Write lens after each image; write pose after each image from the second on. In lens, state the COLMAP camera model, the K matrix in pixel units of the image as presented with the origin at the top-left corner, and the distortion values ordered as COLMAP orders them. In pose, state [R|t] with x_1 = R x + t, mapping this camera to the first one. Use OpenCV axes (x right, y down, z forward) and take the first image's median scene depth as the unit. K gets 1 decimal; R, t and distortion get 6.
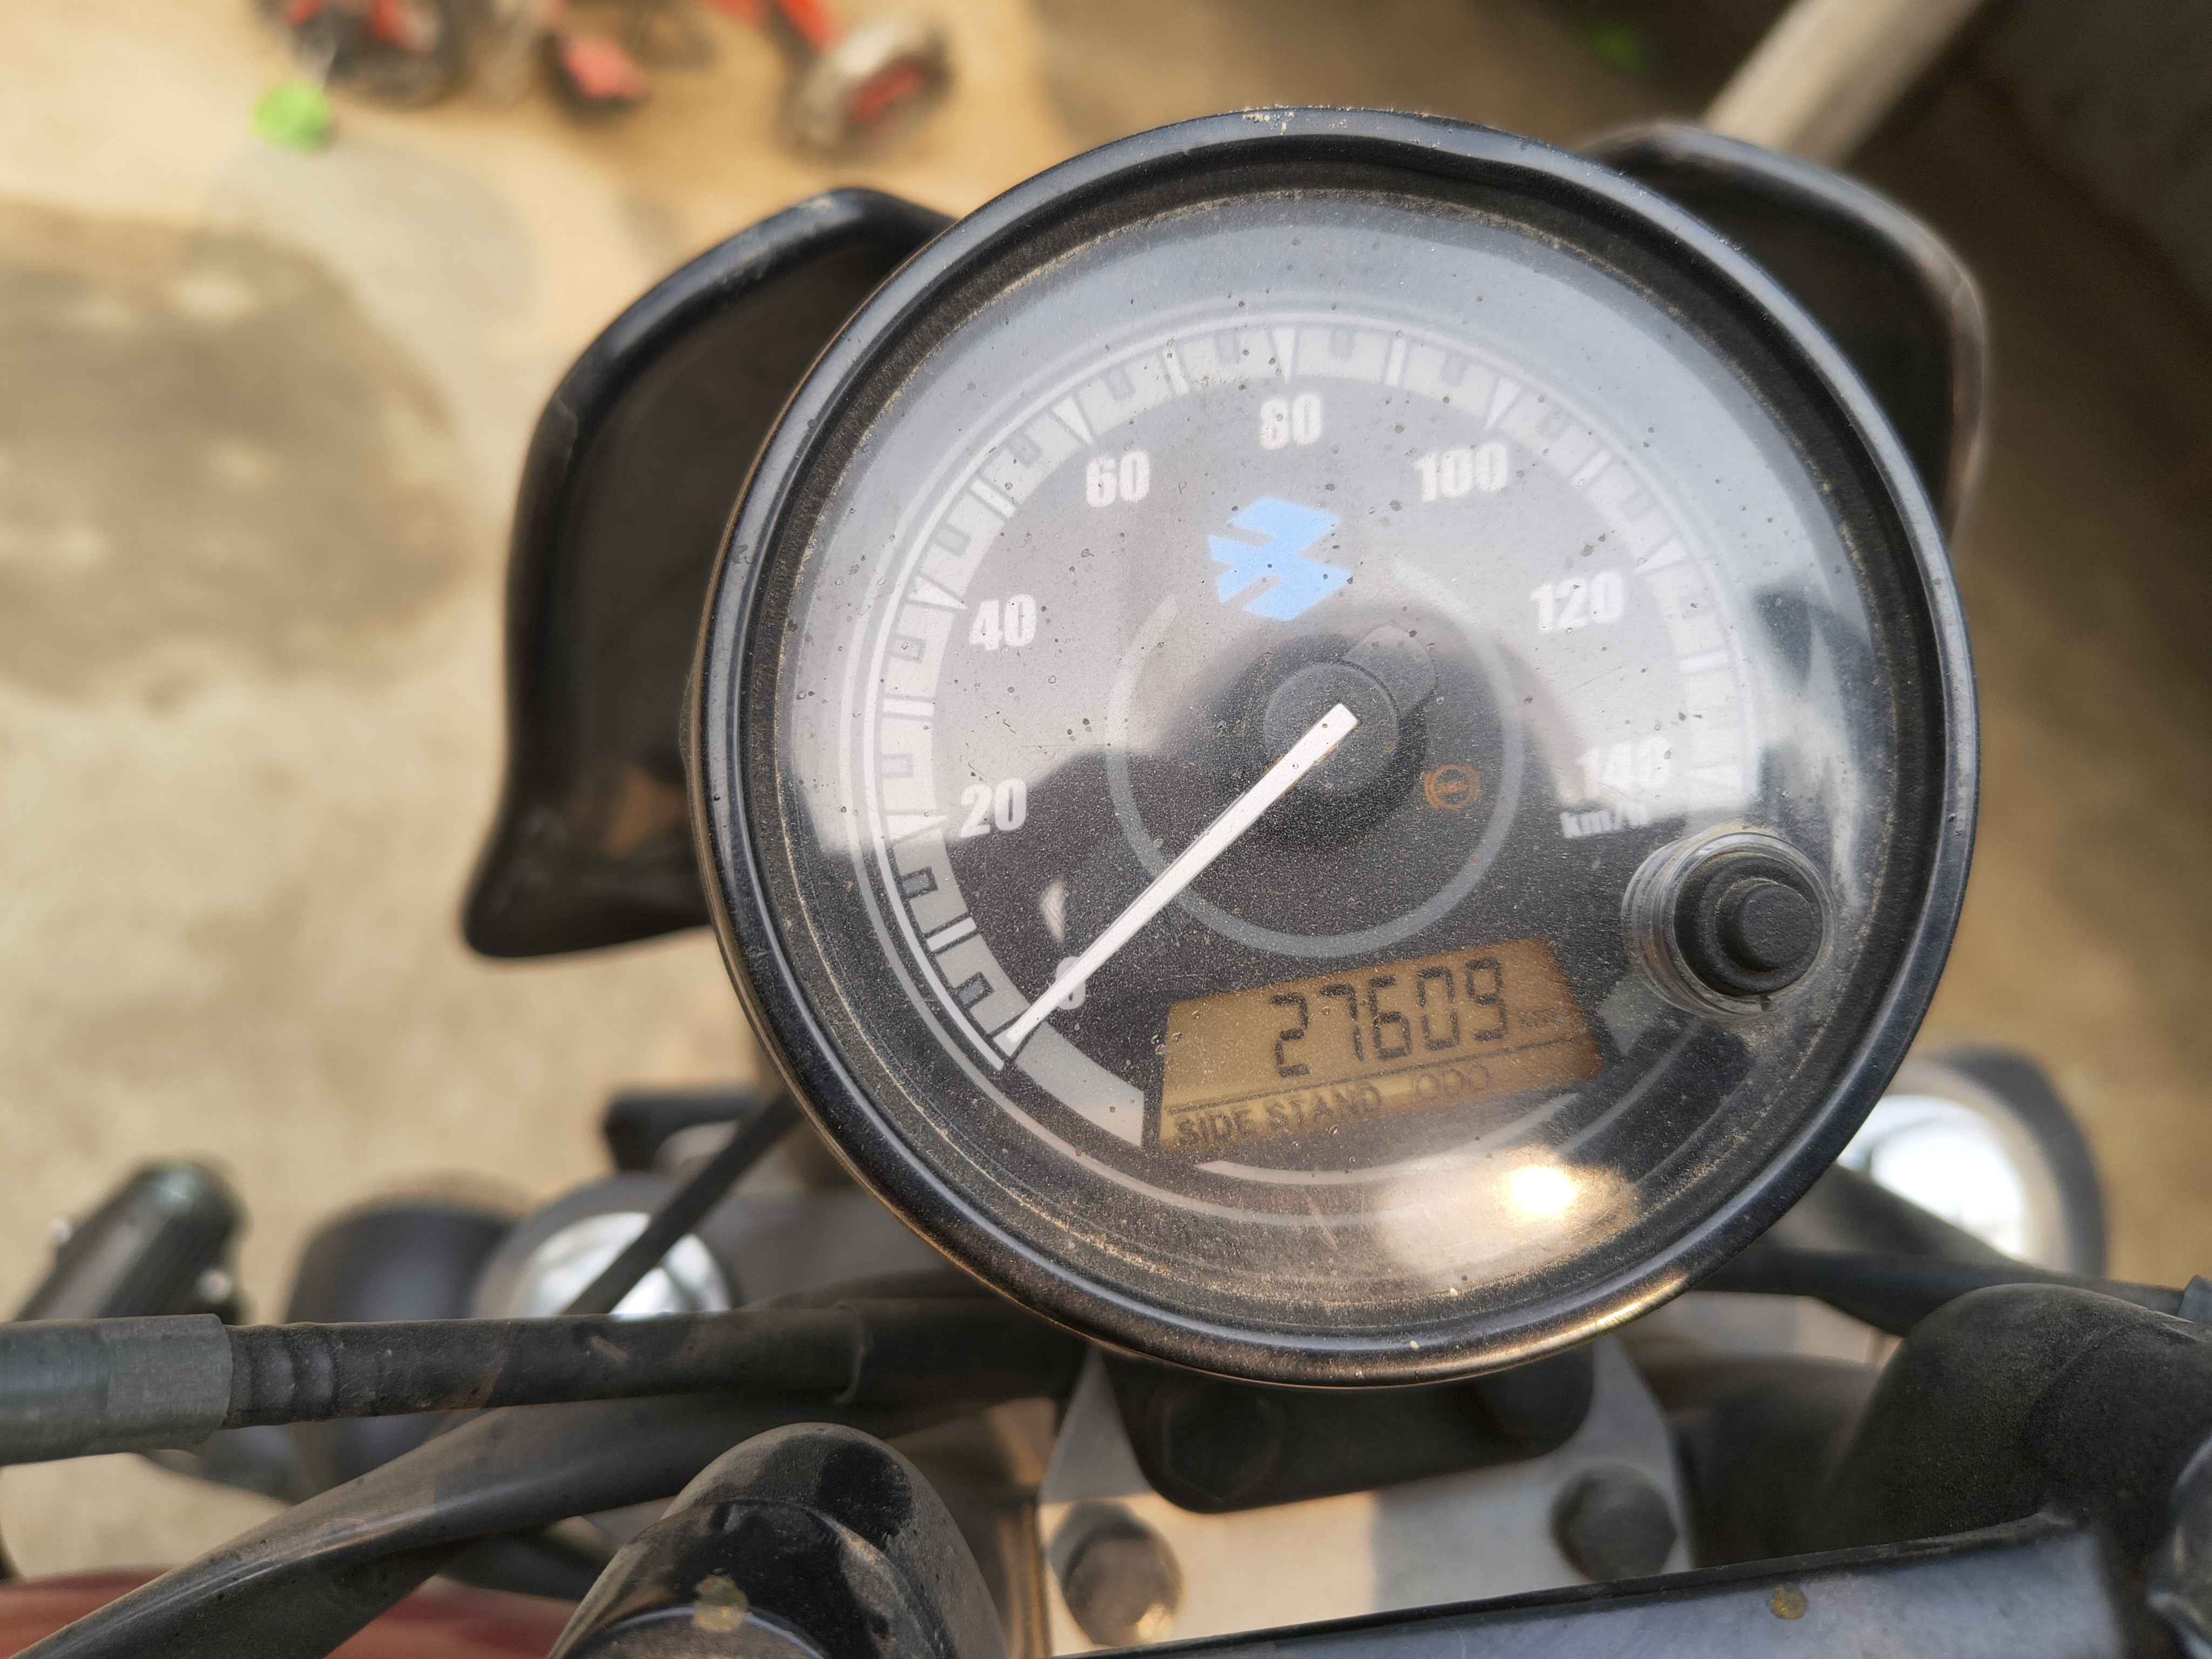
lens RADIAL K [[1643.4, 0, 1105.4], [0, 1643.4, 798.7], [0, 0, 1]] dist [-0.011961, 0.000469]
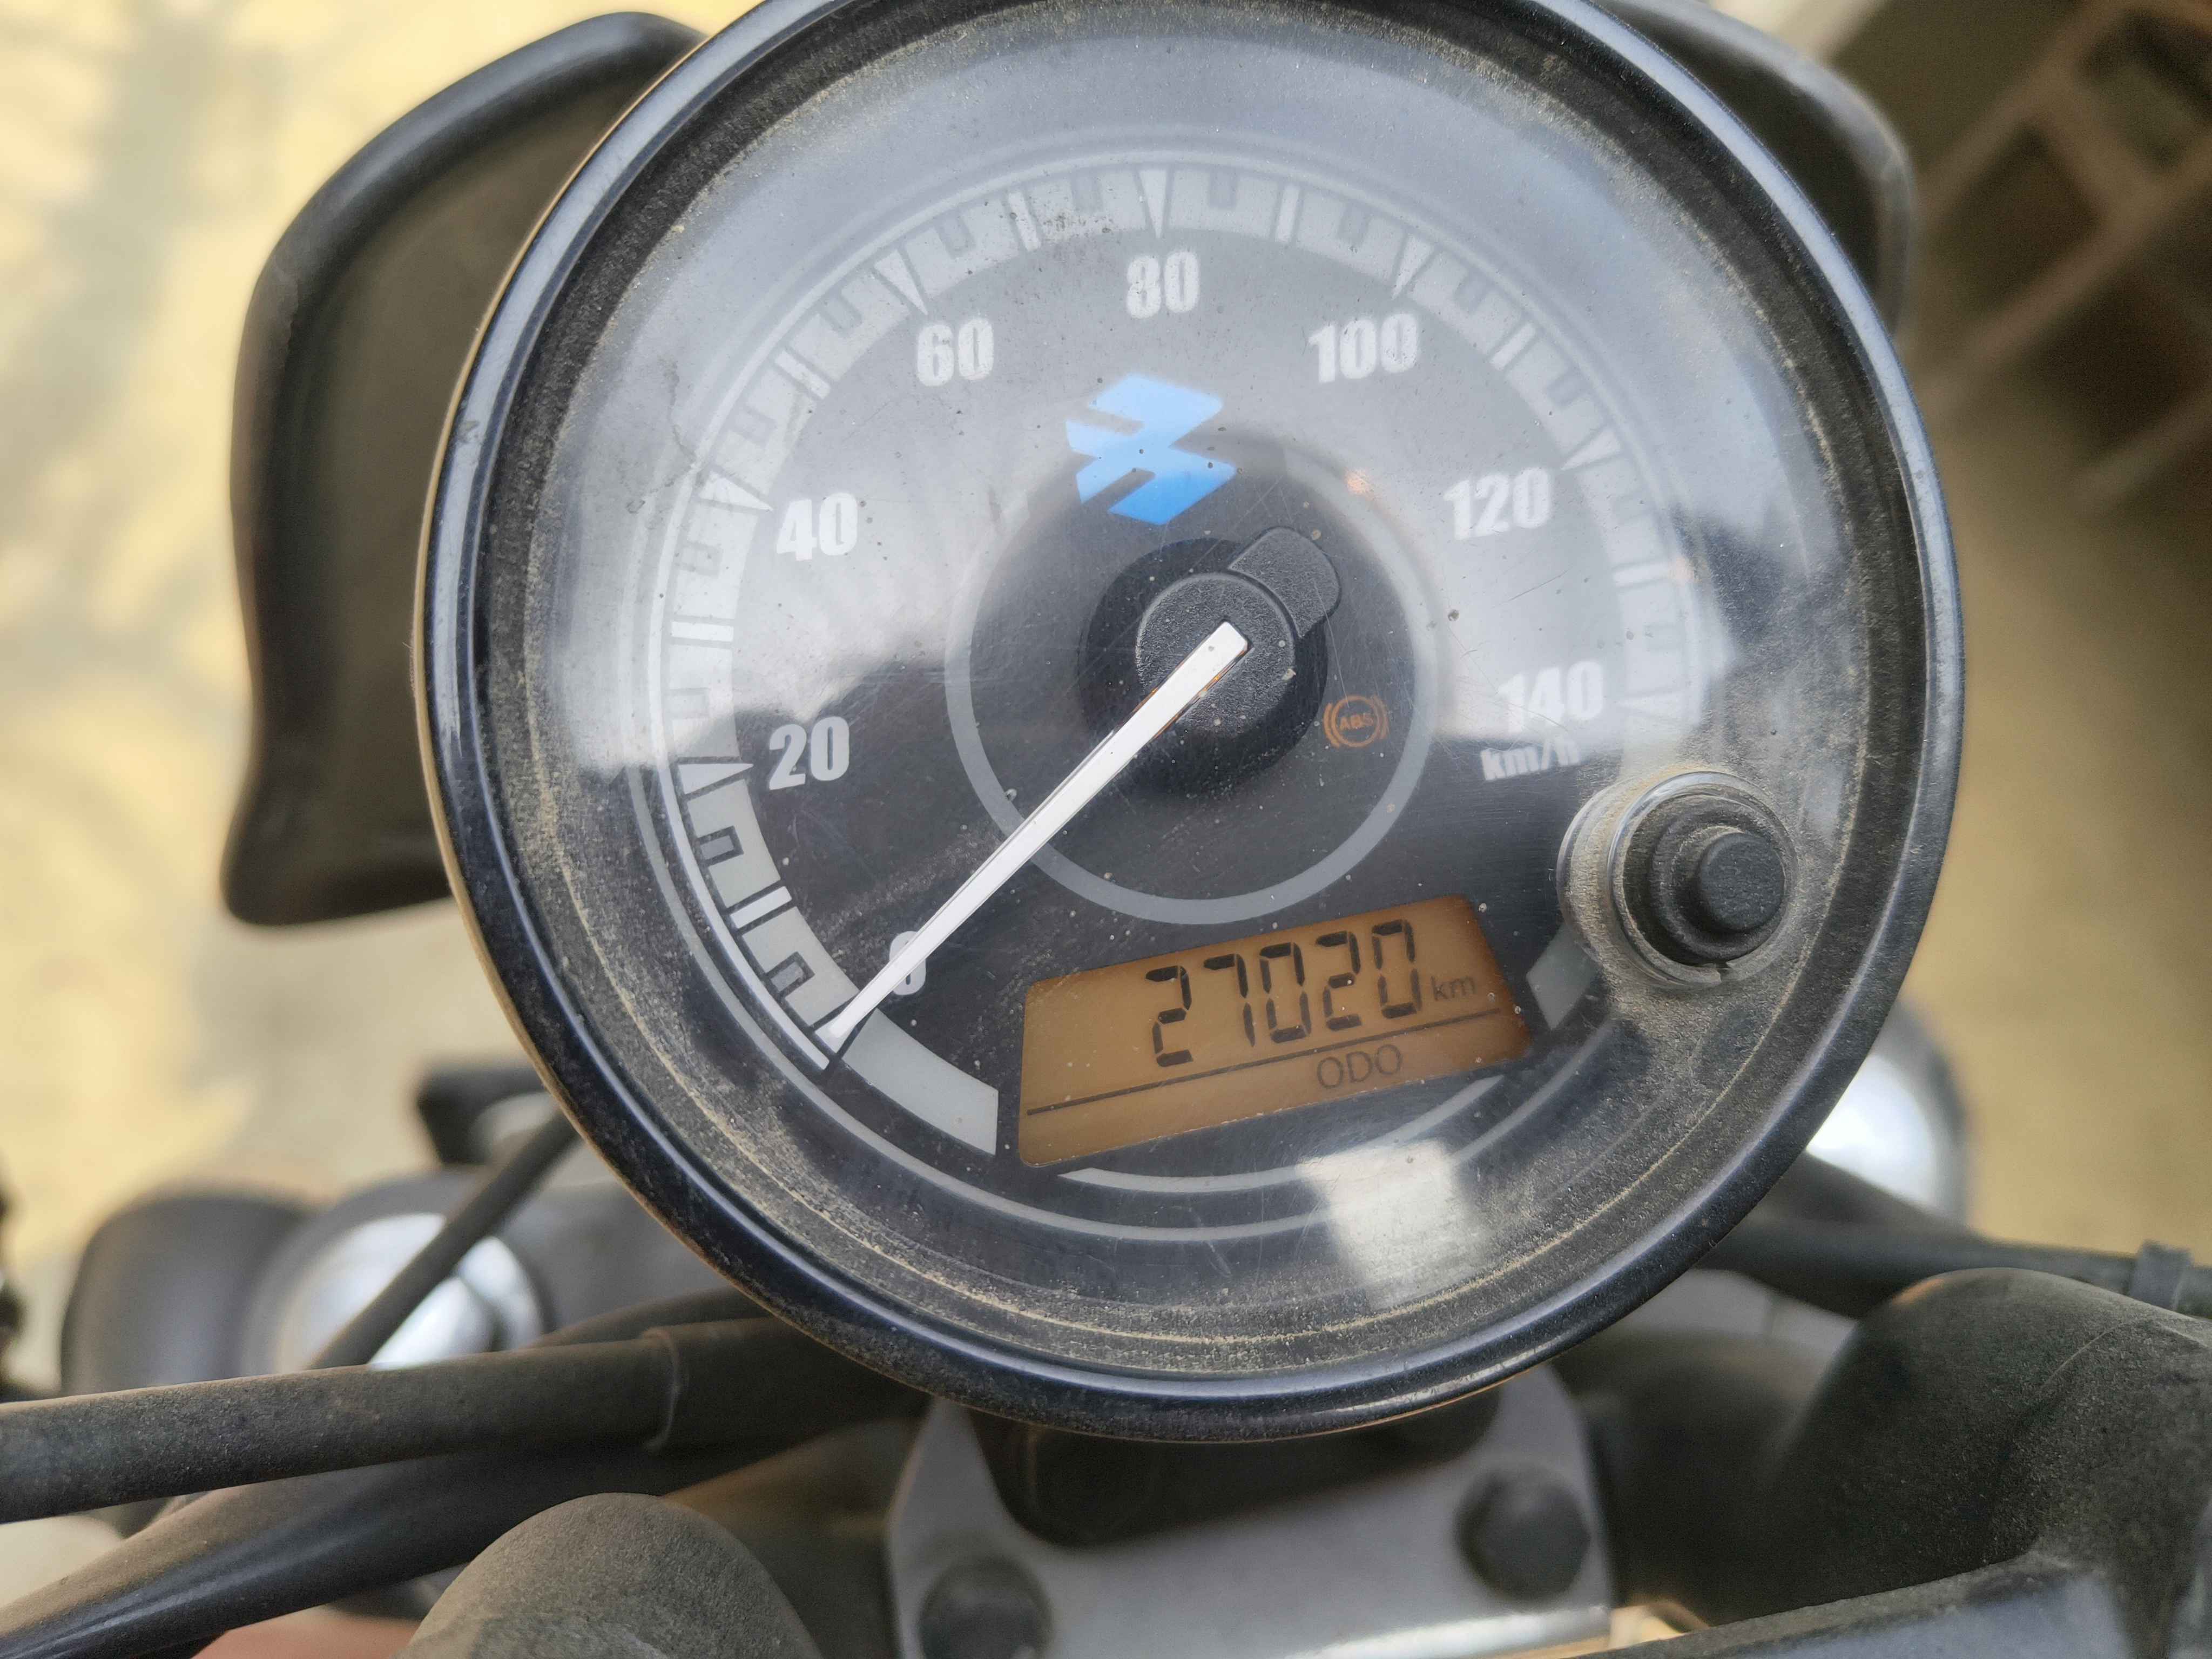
lens RADIAL K [[1643.4, 0, 1113.0], [0, 1643.4, 820.3], [0, 0, 1]] dist [-0.011961, 0.000469]
pose [[0.995834, -0.016469, 0.089687, 0.008790], [0.012027, 0.998685, 0.049844, 0.000003], [-0.090390, -0.048558, 0.994722, 0.164504]]
